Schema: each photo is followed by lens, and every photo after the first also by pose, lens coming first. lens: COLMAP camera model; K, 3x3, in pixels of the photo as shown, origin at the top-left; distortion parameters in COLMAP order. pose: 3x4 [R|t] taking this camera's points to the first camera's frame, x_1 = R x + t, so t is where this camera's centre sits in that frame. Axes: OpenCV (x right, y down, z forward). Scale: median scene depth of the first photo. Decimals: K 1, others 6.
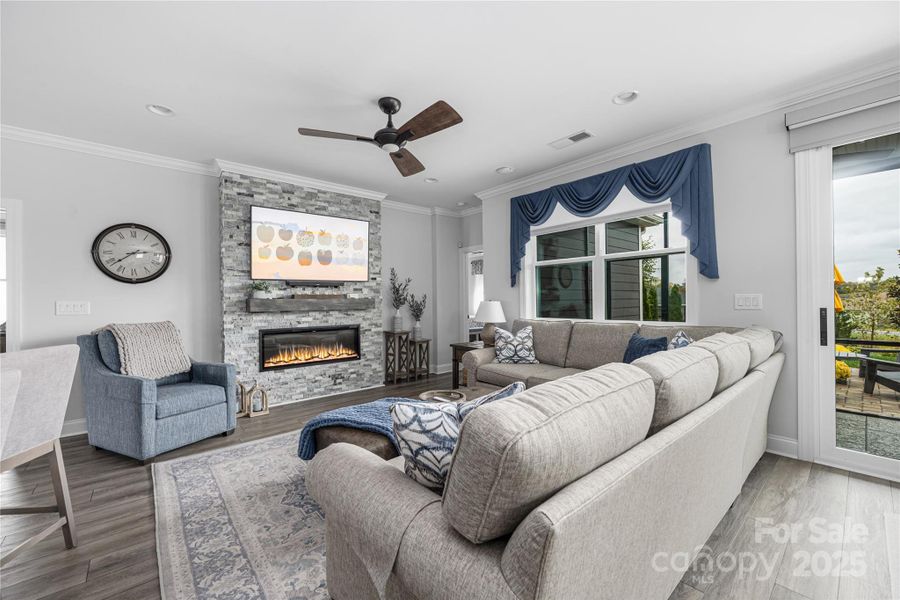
lens RADIAL K [[361.4, 0, 448.4], [0, 361.4, 299.8], [0, 0, 1]] dist [-0.003841, -0.000150]
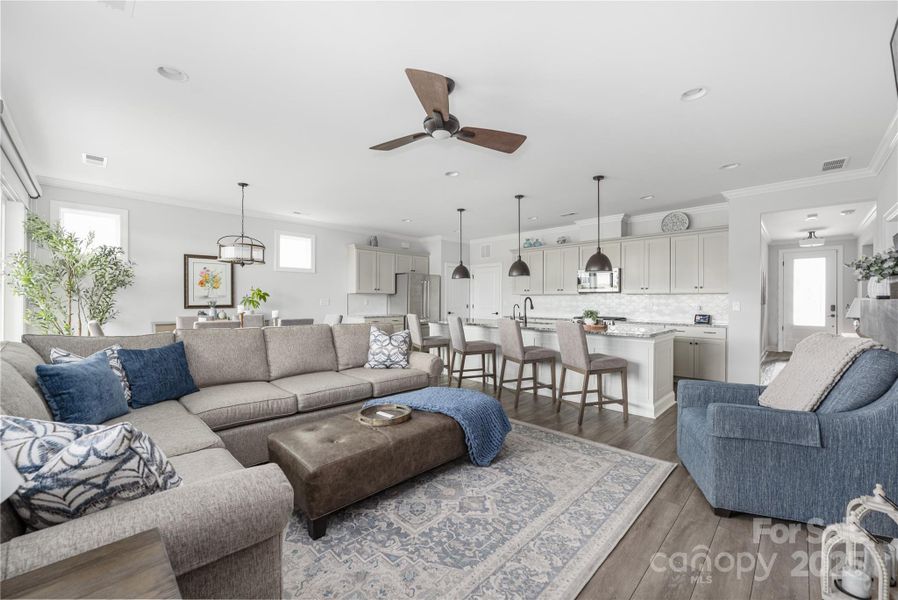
lens RADIAL K [[360.6, 0, 445.6], [0, 360.6, 298.4], [0, 0, 1]] dist [-0.003841, -0.000150]
pose [[-0.996333, 0.004046, -0.085468, -0.057921], [0.004532, 0.999975, -0.005492, -0.004739], [0.085443, -0.005859, -0.996326, 1.257242]]
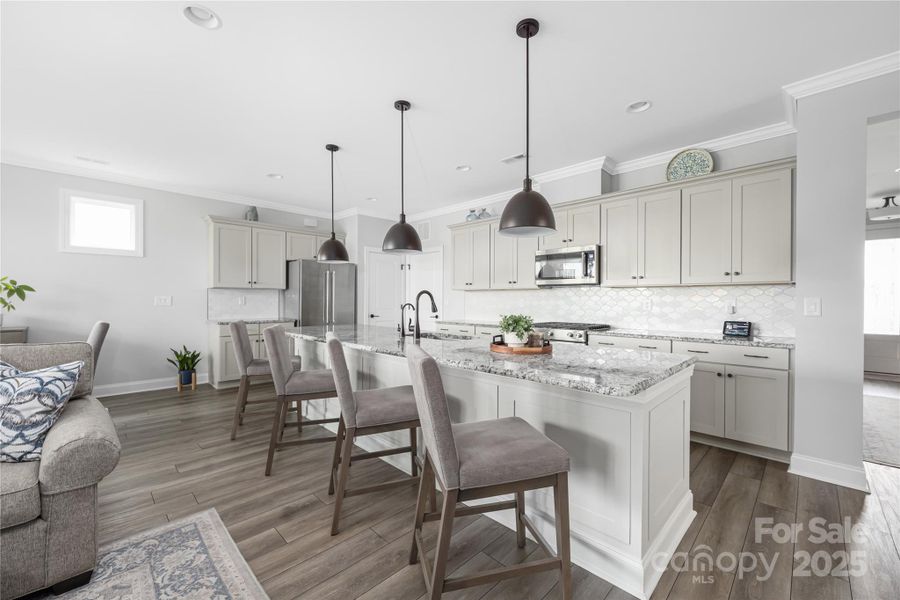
lens RADIAL K [[361.4, 0, 445.3], [0, 361.4, 304.4], [0, 0, 1]] dist [-0.003841, -0.000150]
pose [[-0.996968, 0.005159, -0.077636, -0.440330], [0.004449, 0.999947, 0.009314, 0.005541], [0.077680, 0.008940, -0.996938, 0.727104]]
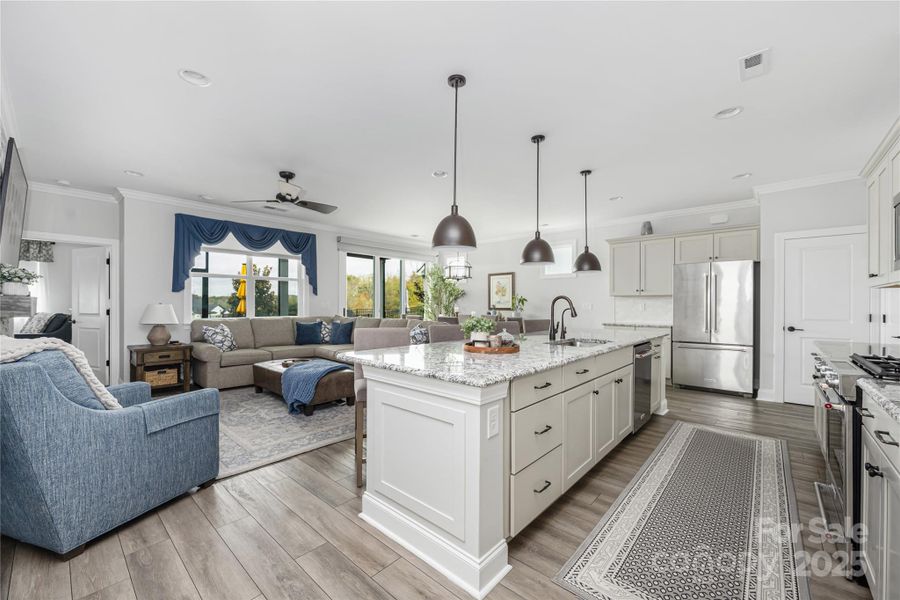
lens RADIAL K [[361.4, 0, 447.5], [0, 361.4, 302.5], [0, 0, 1]] dist [-0.003841, -0.000150]
pose [[-0.130156, 0.014786, 0.991383, -1.166256], [-0.006618, 0.999854, -0.015782, 0.011745], [-0.991471, -0.008615, -0.130040, 0.347421]]
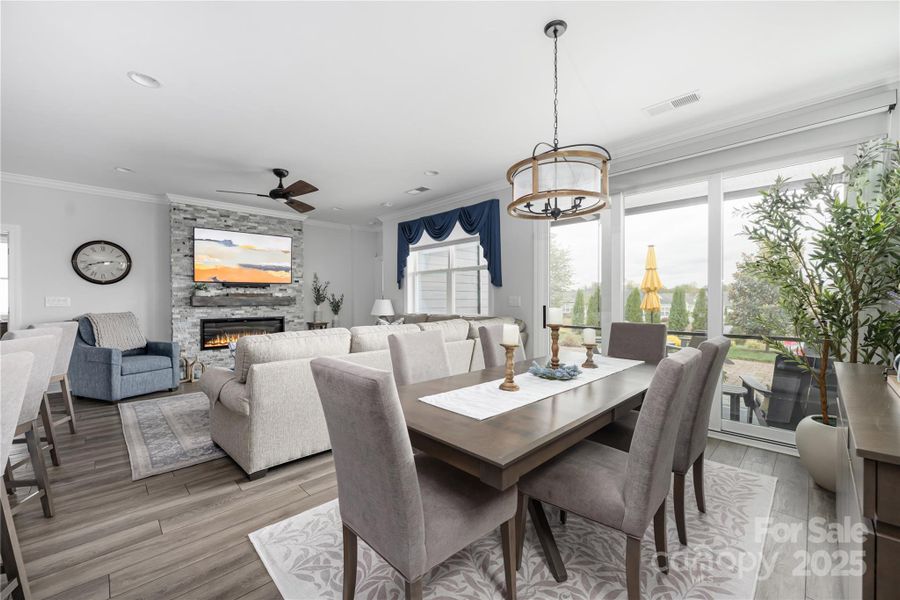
lens RADIAL K [[361.4, 0, 447.5], [0, 361.4, 301.4], [0, 0, 1]] dist [-0.003841, -0.000150]
pose [[0.997810, 0.009196, 0.065510, 0.300766], [-0.009775, 0.999916, 0.008527, -0.003880], [-0.065426, -0.009149, 0.997815, -0.394360]]
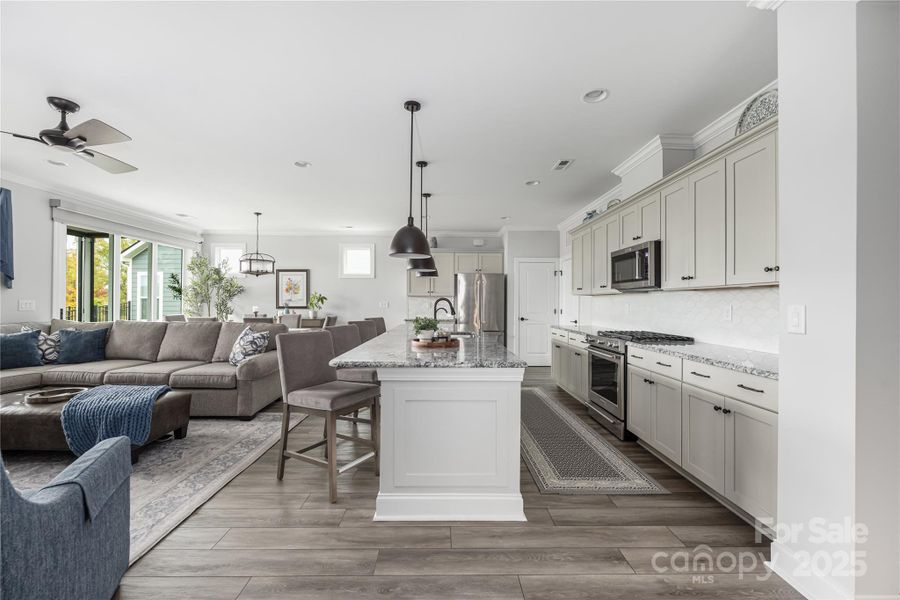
lens RADIAL K [[361.4, 0, 447.3], [0, 361.4, 296.8], [0, 0, 1]] dist [-0.003841, -0.000150]
pose [[-0.769589, 0.014675, 0.638370, -1.052835], [-0.001045, 0.999706, -0.024240, 0.003752], [-0.638538, -0.019322, -0.769348, 0.718251]]
